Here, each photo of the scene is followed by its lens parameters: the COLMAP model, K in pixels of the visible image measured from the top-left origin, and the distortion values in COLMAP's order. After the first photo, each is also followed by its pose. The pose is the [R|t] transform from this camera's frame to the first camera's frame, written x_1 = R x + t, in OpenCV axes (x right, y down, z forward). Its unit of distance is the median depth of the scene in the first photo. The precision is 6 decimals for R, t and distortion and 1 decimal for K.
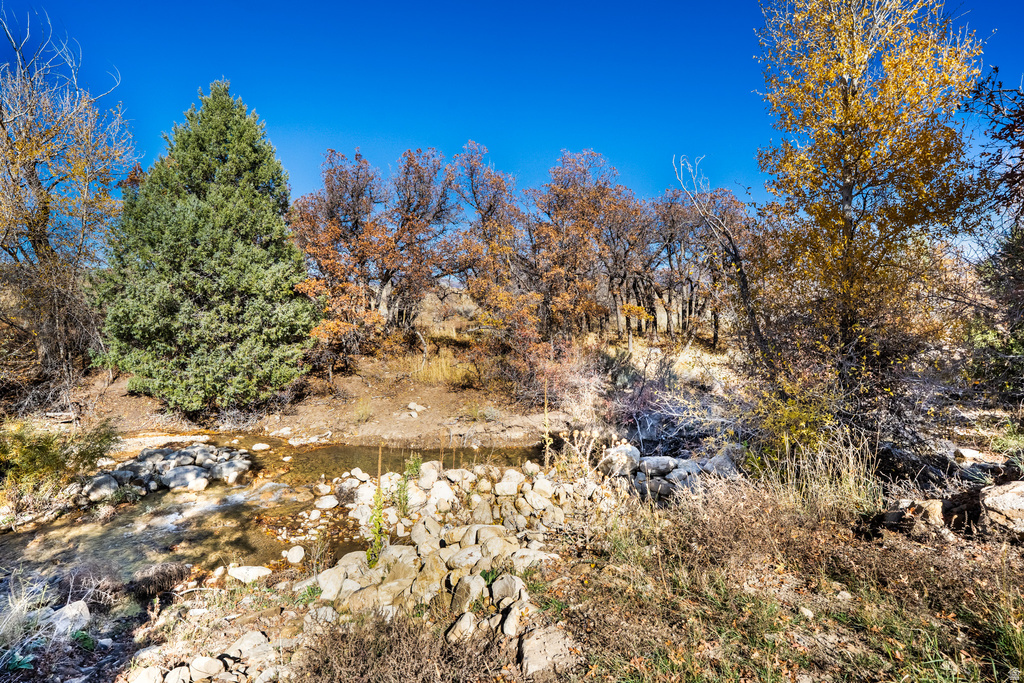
lens RADIAL K [[537.6, 0, 512.0], [0, 537.6, 341.5], [0, 0, 1]] dist [-0.001063, -0.000207]
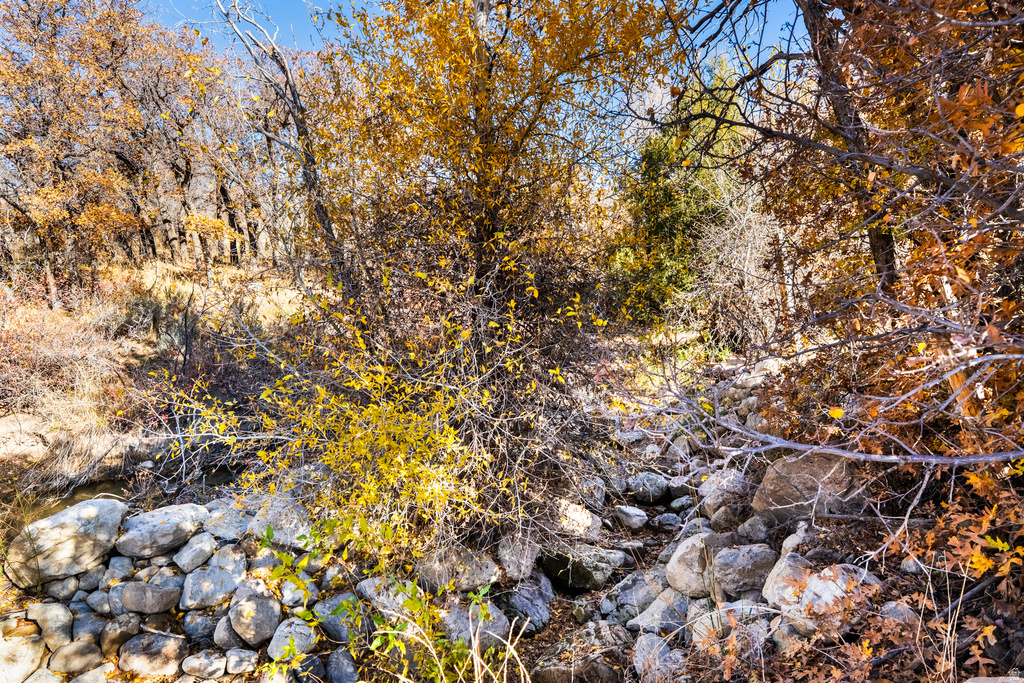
lens RADIAL K [[561.1, 0, 512.0], [0, 561.1, 341.5], [0, 0, 1]] dist [-0.001747, -0.000443]
pose [[0.837072, -0.088489, 0.539889, 0.294730], [0.020658, 0.991241, 0.130437, -0.000608], [-0.546703, -0.098032, 0.831568, 0.446906]]
